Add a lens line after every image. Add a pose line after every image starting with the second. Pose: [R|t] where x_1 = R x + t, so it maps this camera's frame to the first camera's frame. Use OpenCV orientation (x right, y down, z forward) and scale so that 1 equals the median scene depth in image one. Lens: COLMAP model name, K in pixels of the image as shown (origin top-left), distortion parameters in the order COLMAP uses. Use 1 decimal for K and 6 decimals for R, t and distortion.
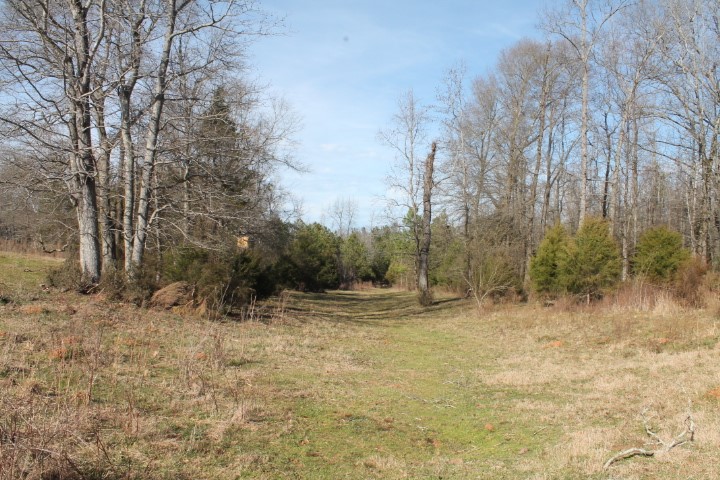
lens RADIAL K [[584.2, 0, 364.1], [0, 584.2, 241.7], [0, 0, 1]] dist [-0.186508, 0.136828]
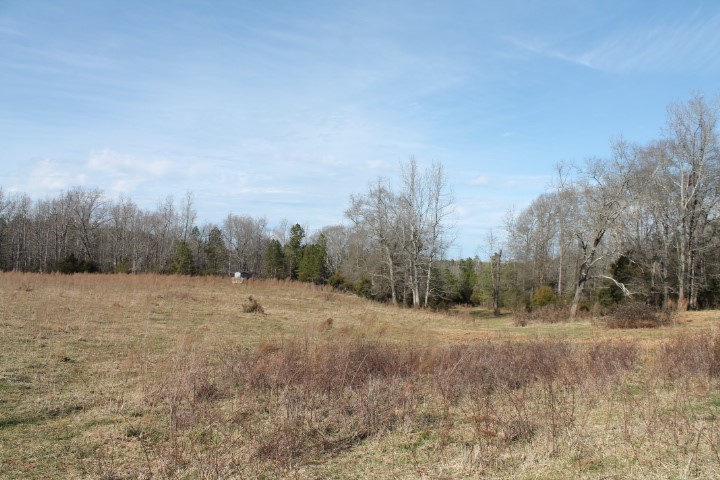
lens RADIAL K [[584.2, 0, 364.1], [0, 584.2, 241.7], [0, 0, 1]] dist [-0.186508, 0.136828]
pose [[0.992314, 0.010554, -0.123294, -0.129106], [-0.013814, 0.999576, -0.025616, -0.111719], [0.122971, 0.027122, 0.992040, -1.267883]]
